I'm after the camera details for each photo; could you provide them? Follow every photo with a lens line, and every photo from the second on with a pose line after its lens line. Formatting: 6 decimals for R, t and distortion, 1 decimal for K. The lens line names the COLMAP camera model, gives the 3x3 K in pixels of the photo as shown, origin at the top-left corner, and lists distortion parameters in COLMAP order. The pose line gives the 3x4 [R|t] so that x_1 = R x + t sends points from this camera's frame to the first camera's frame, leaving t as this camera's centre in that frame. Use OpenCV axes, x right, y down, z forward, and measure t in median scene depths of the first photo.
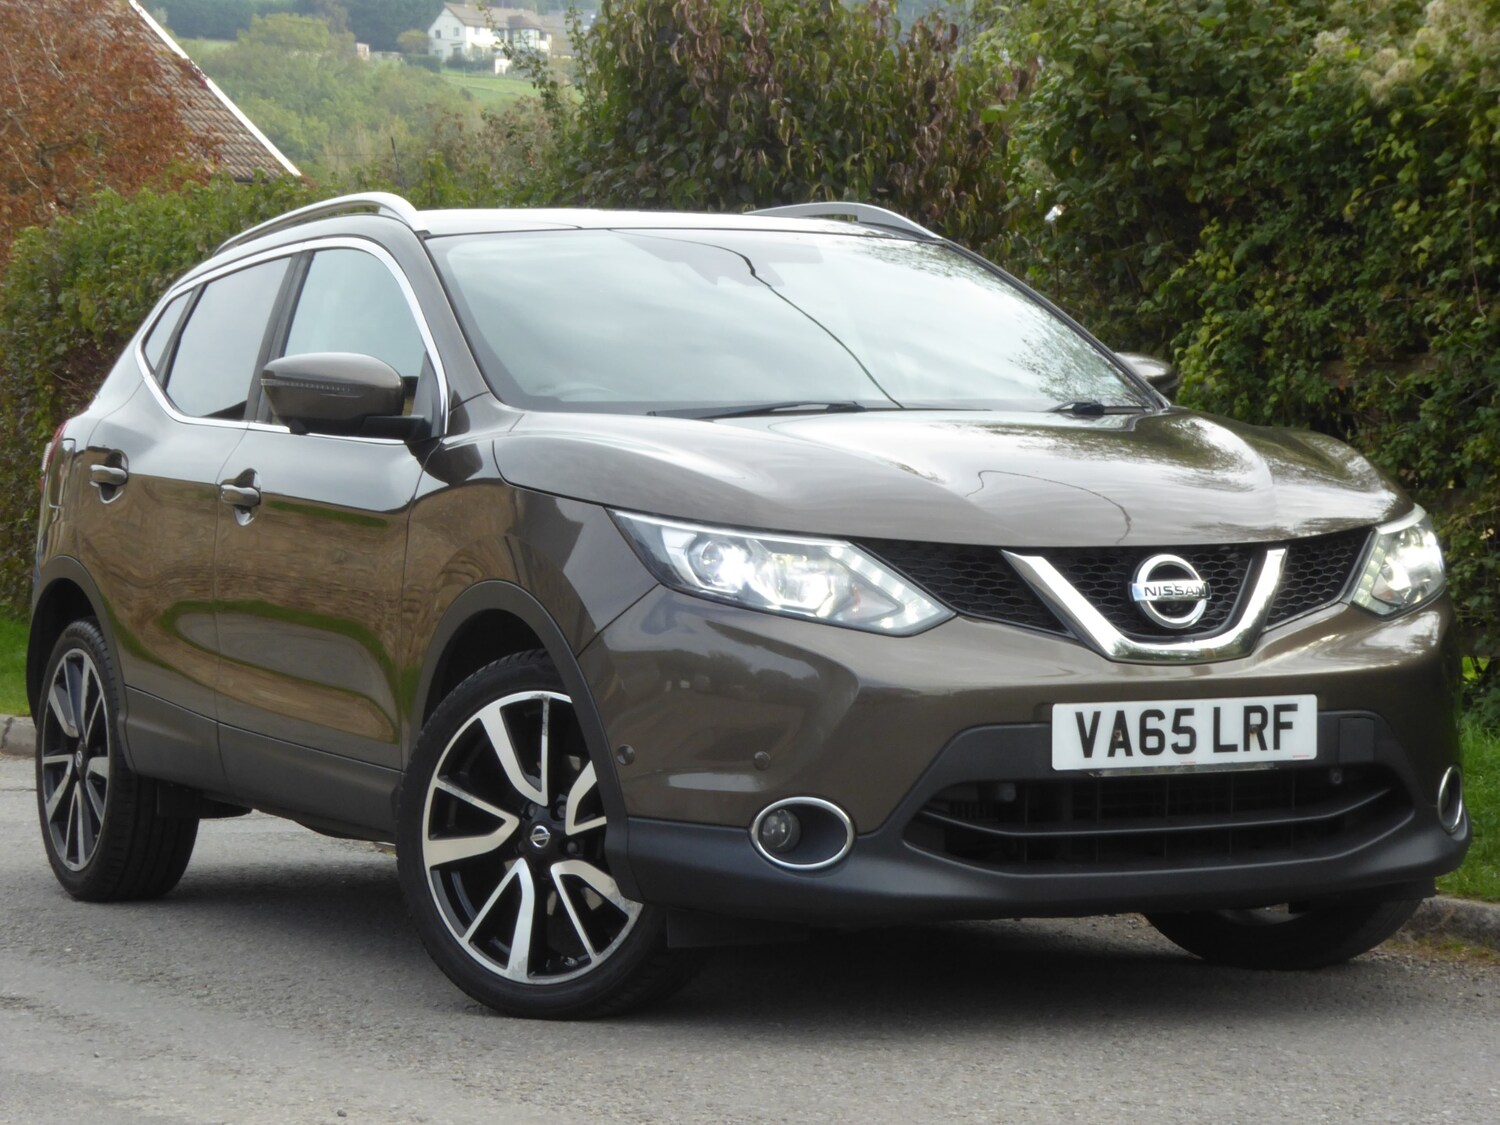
lens RADIAL K [[4856.8, 0, 692.0], [0, 4856.8, 540.9], [0, 0, 1]] dist [0.435284, 0.000000]
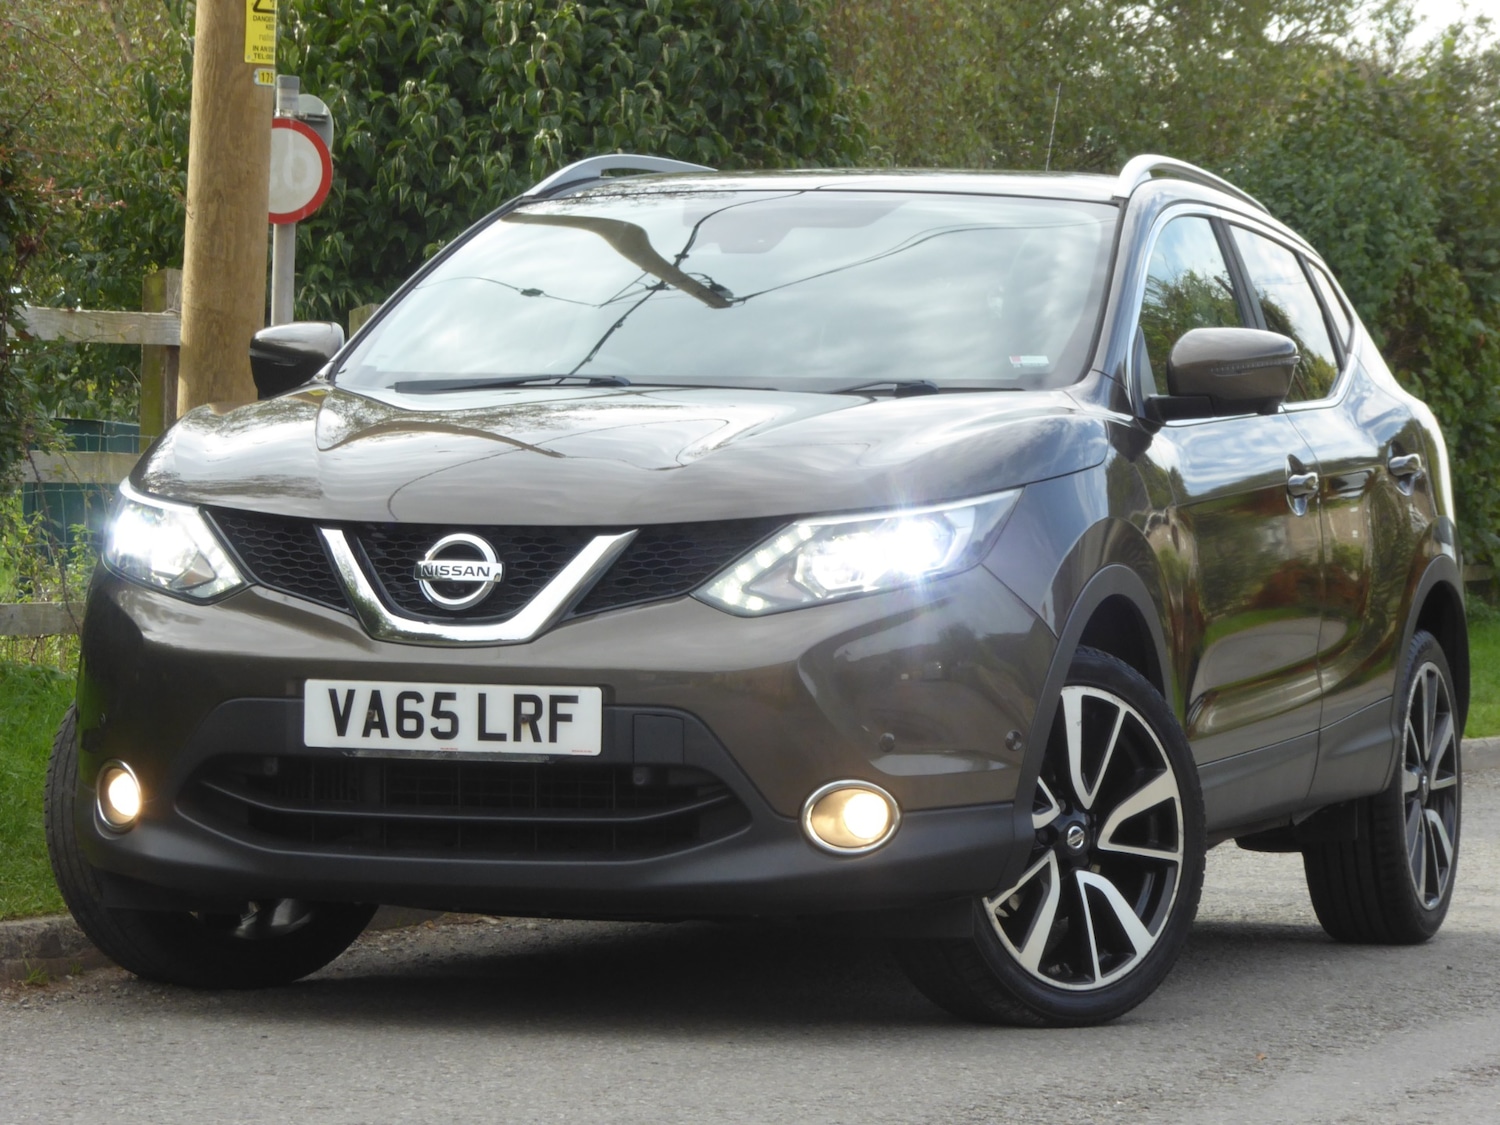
lens RADIAL K [[7170.8, 0, 753.8], [0, 7170.8, 569.8], [0, 0, 1]] dist [0.649789, 0.000000]
pose [[0.713664, 0.036971, -0.699512, 1.100694], [-0.041421, 0.999086, 0.010546, -0.007200], [0.699263, 0.021449, 0.714543, 0.024970]]
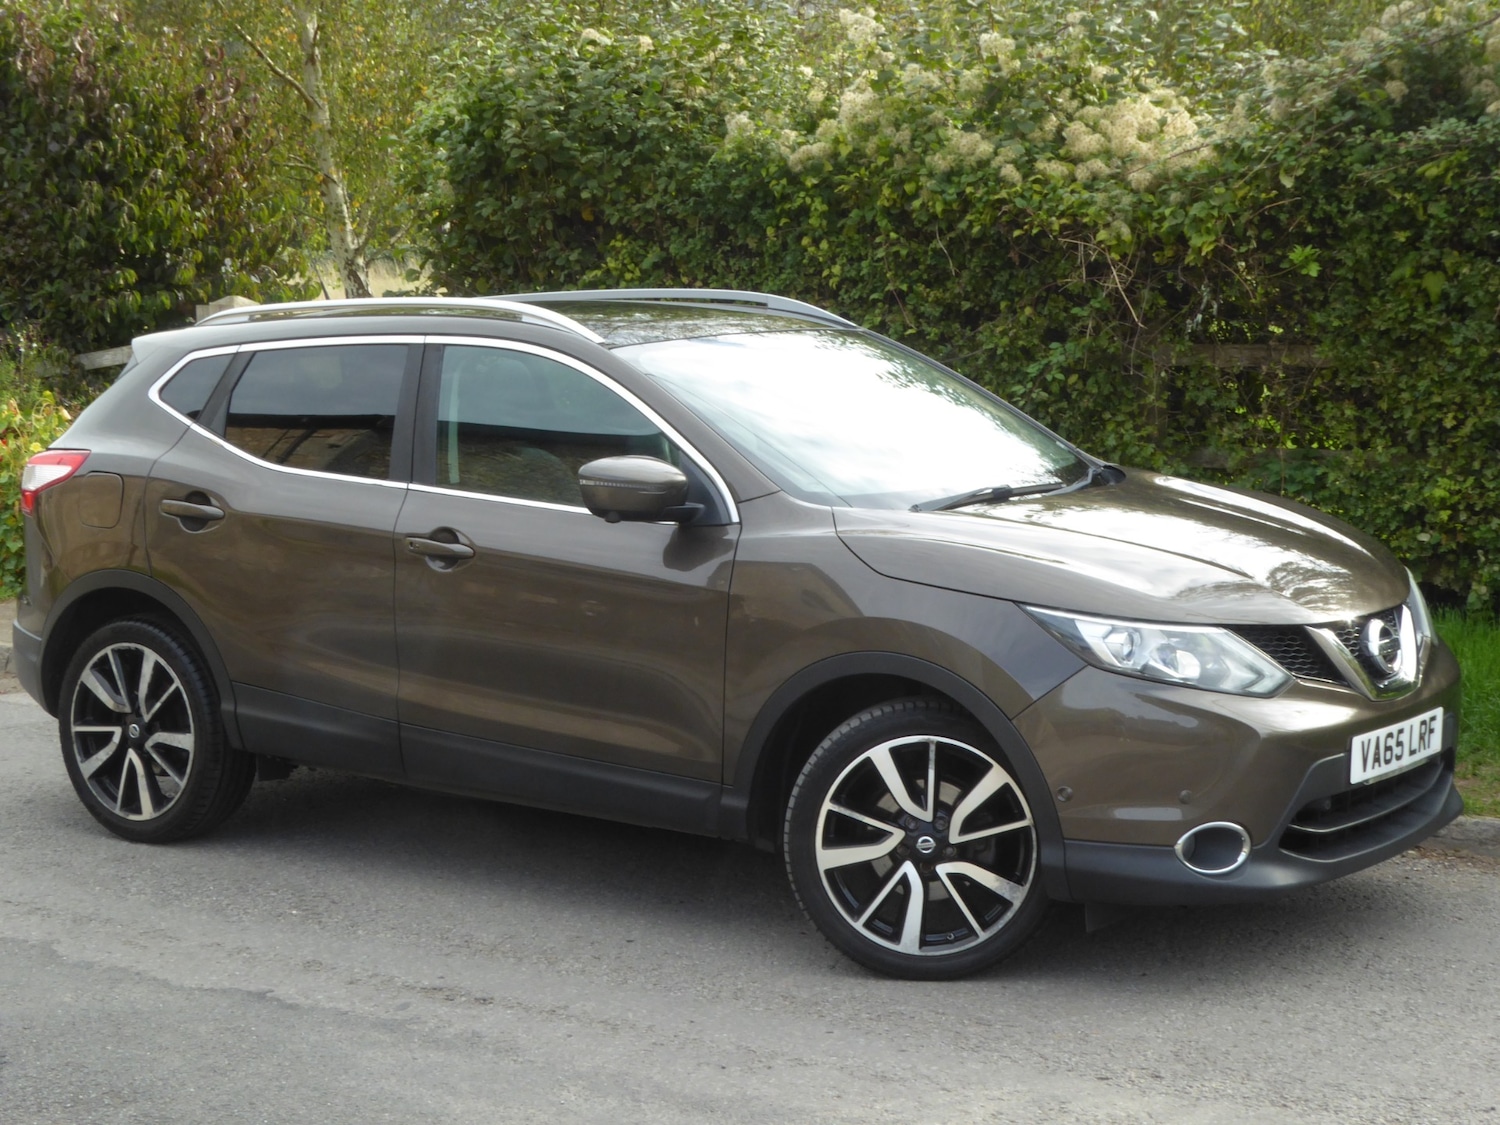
lens RADIAL K [[3143.4, 0, 799.7], [0, 3143.4, 551.8], [0, 0, 1]] dist [0.167526, 0.000000]
pose [[0.868115, -0.049369, 0.493901, -0.483904], [0.000630, 0.995150, 0.098364, -0.103437], [-0.496362, -0.085080, 0.863936, 0.288858]]
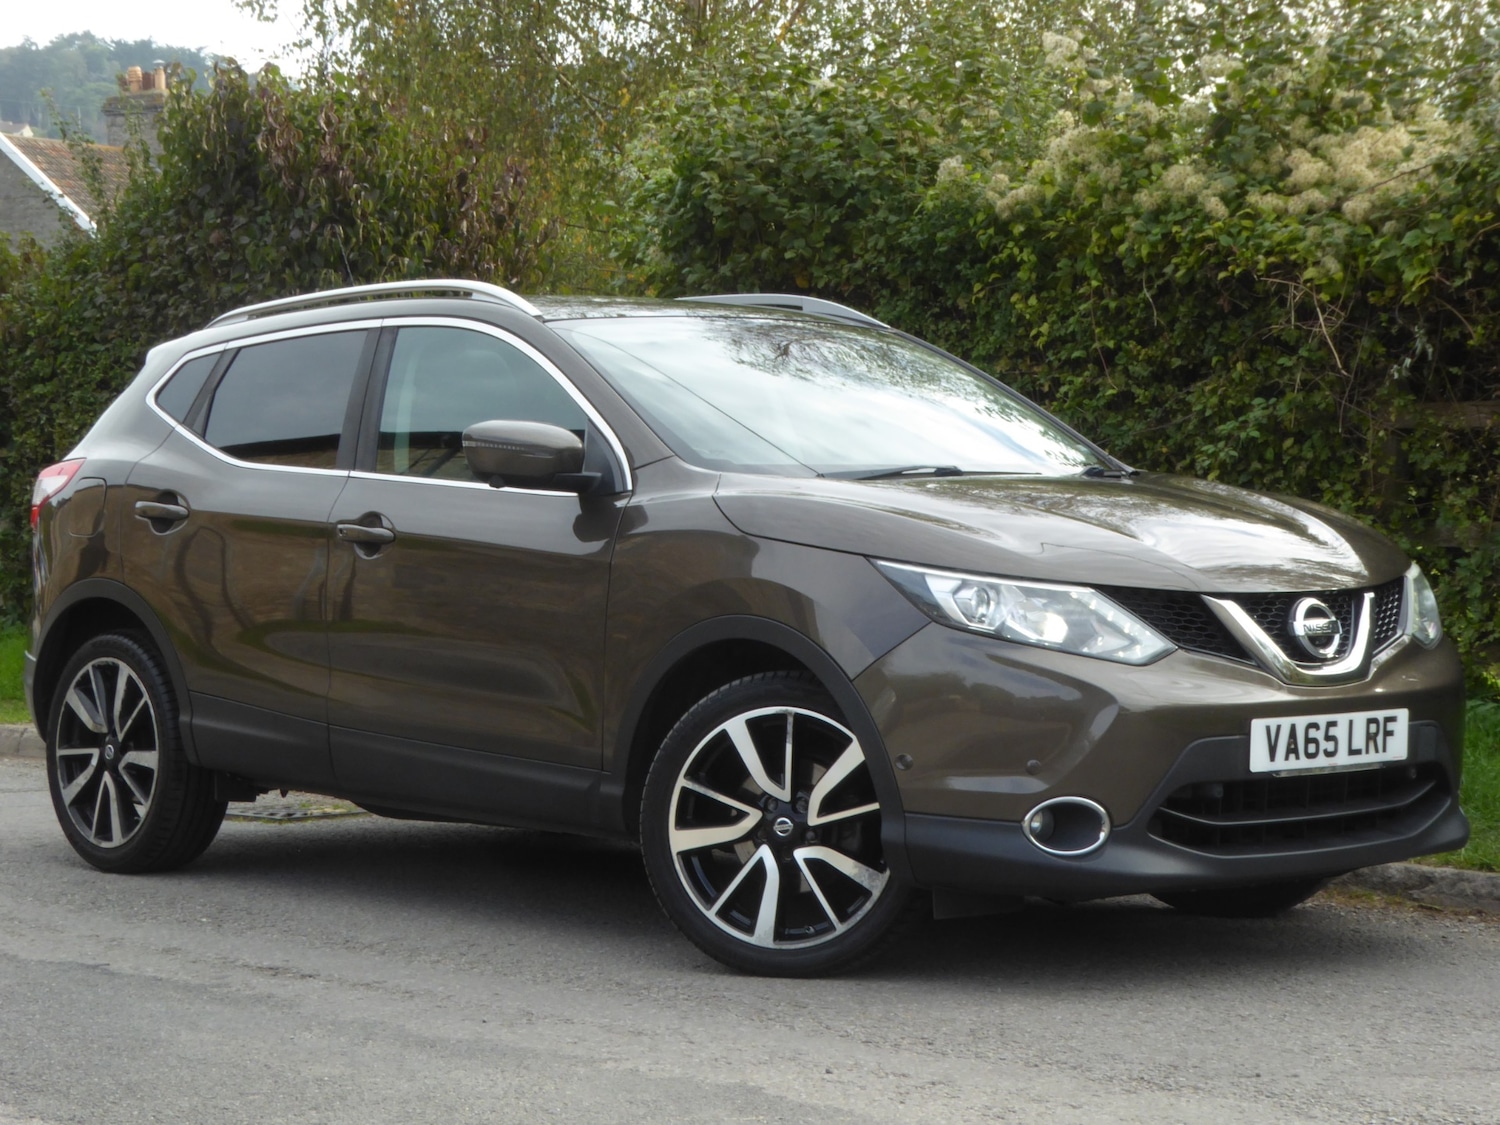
lens RADIAL K [[3904.5, 0, 745.0], [0, 3904.5, 559.0], [0, 0, 1]] dist [0.274096, 0.000000]
pose [[0.957772, 0.004742, 0.287490, -0.323829], [-0.008057, 0.999914, 0.010349, -0.016122], [-0.287416, -0.012228, 0.957728, 0.072264]]
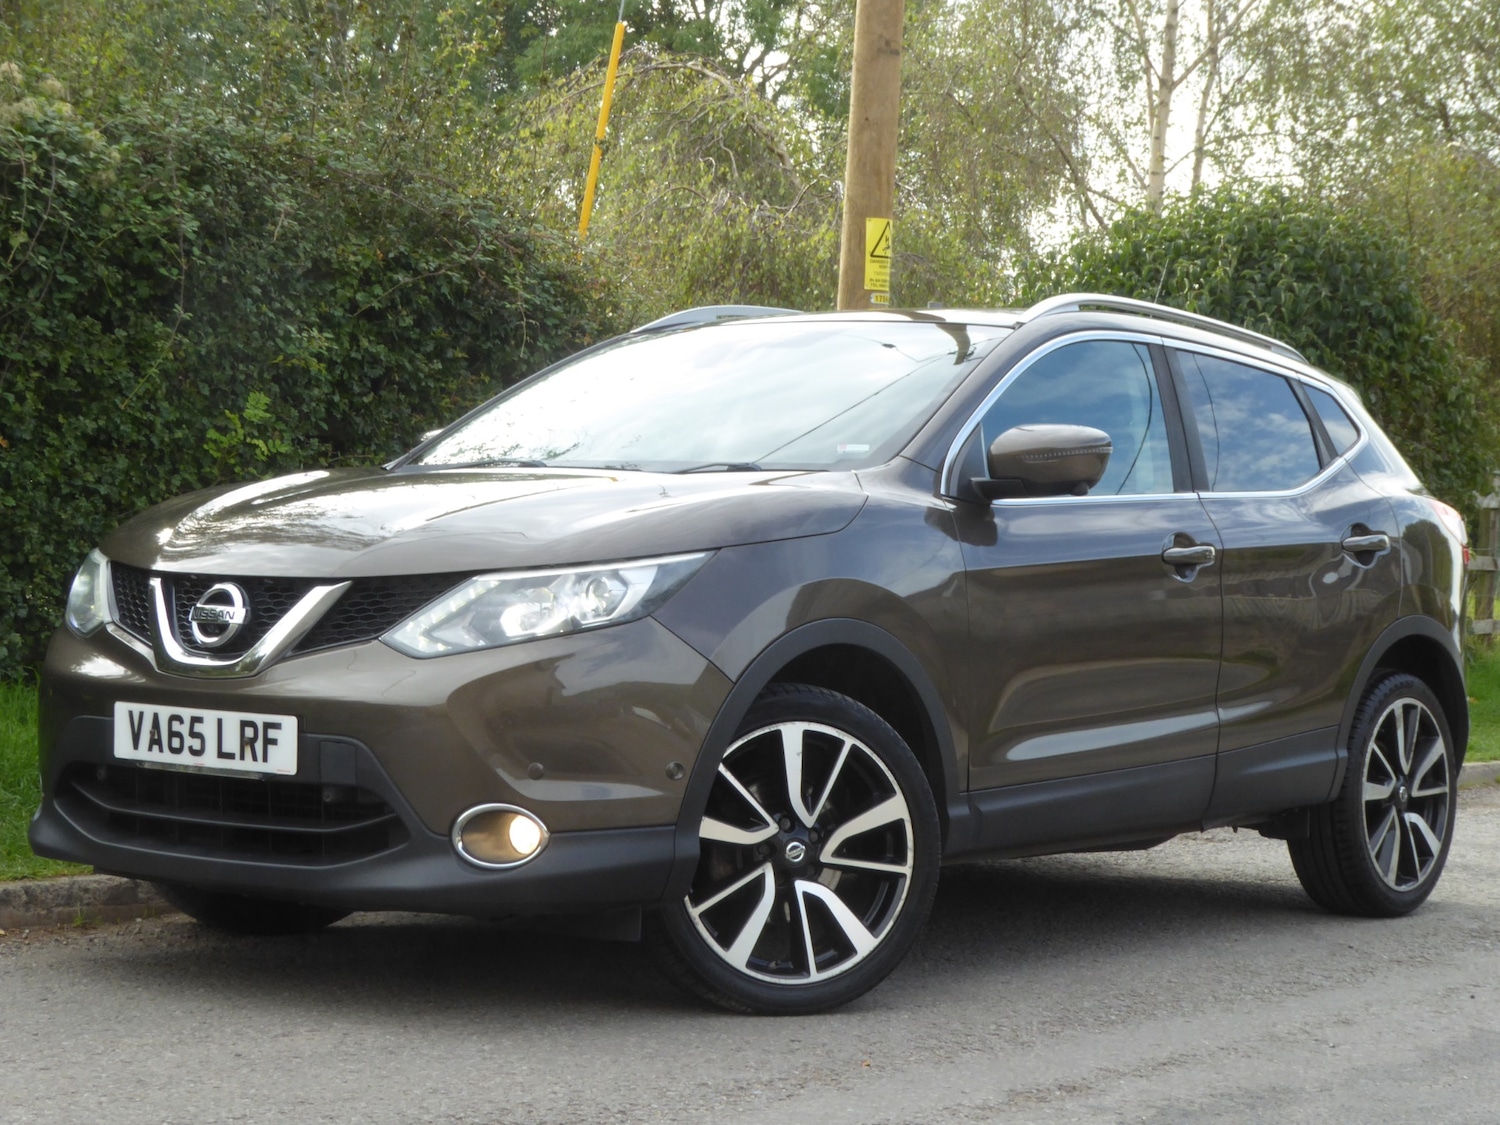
lens RADIAL K [[3143.4, 0, 745.9], [0, 3143.4, 564.2], [0, 0, 1]] dist [0.167526, 0.000000]
pose [[0.431634, 0.034978, -0.901371, 0.797446], [-0.051566, 0.998571, 0.014057, -0.017906], [0.900574, 0.040412, 0.432820, 0.766803]]
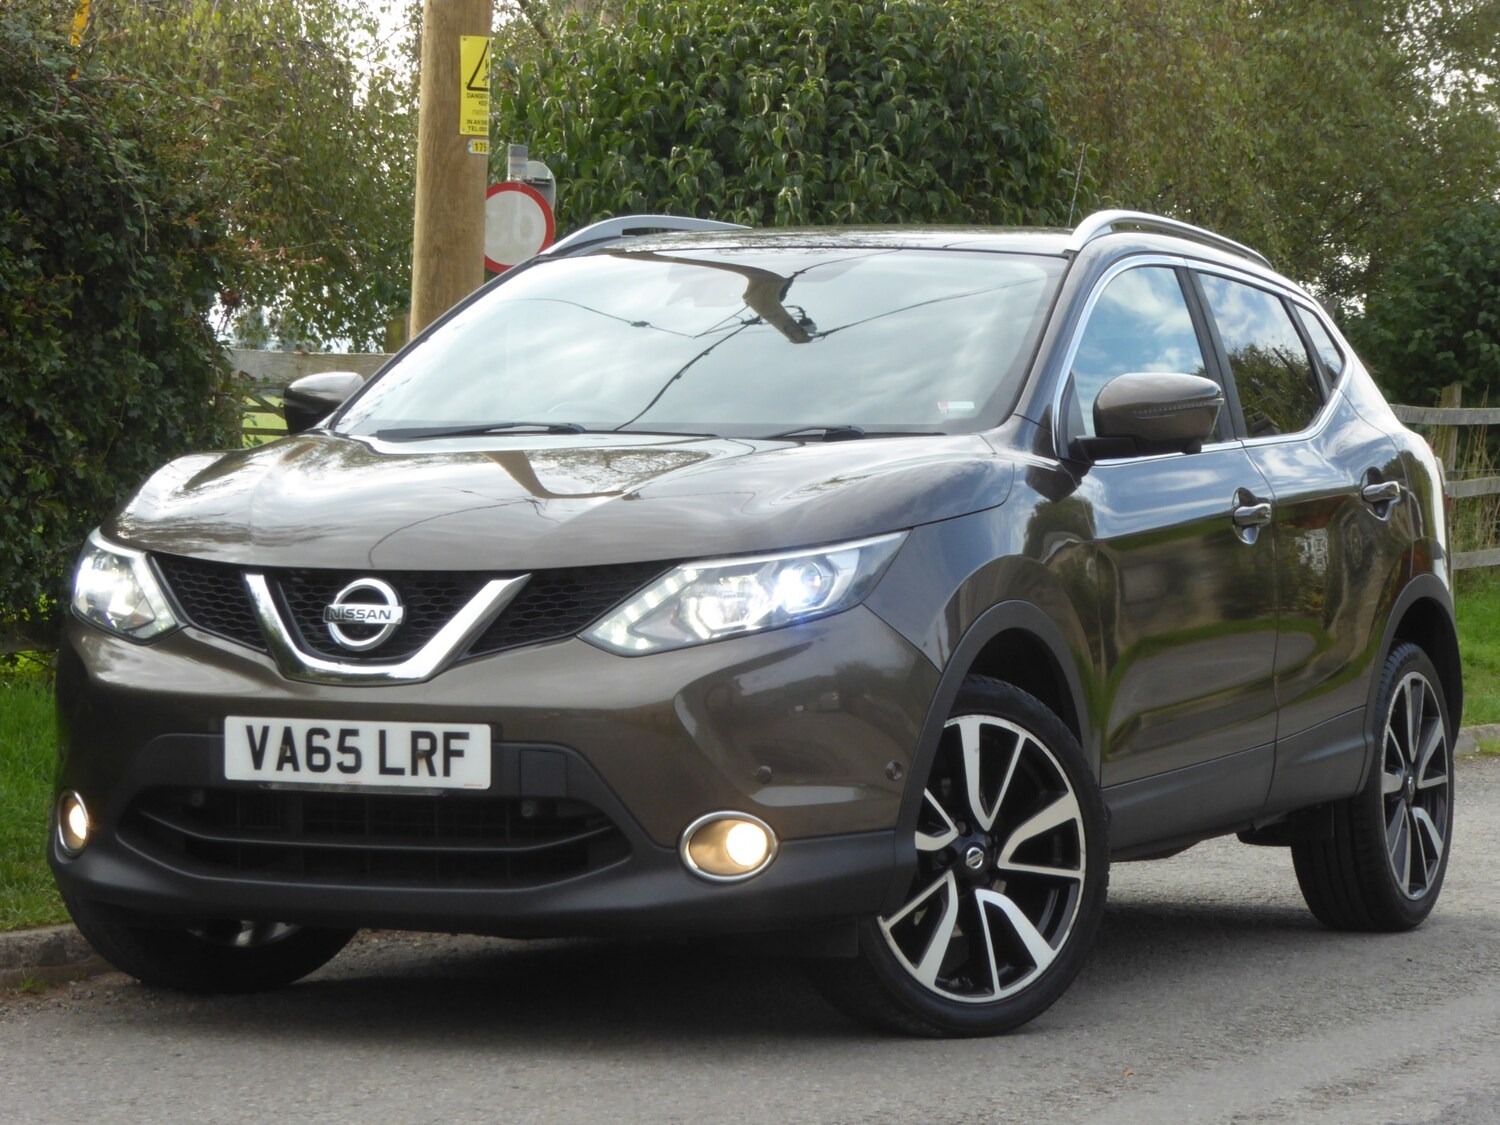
lens RADIAL K [[5592.5, 0, 747.0], [0, 5592.5, 573.0], [0, 0, 1]] dist [0.520435, 0.000000]
pose [[0.641871, 0.039435, -0.765798, 1.019982], [-0.033530, 0.999165, 0.023349, -0.027737], [0.766079, 0.010691, 0.642657, 0.296490]]
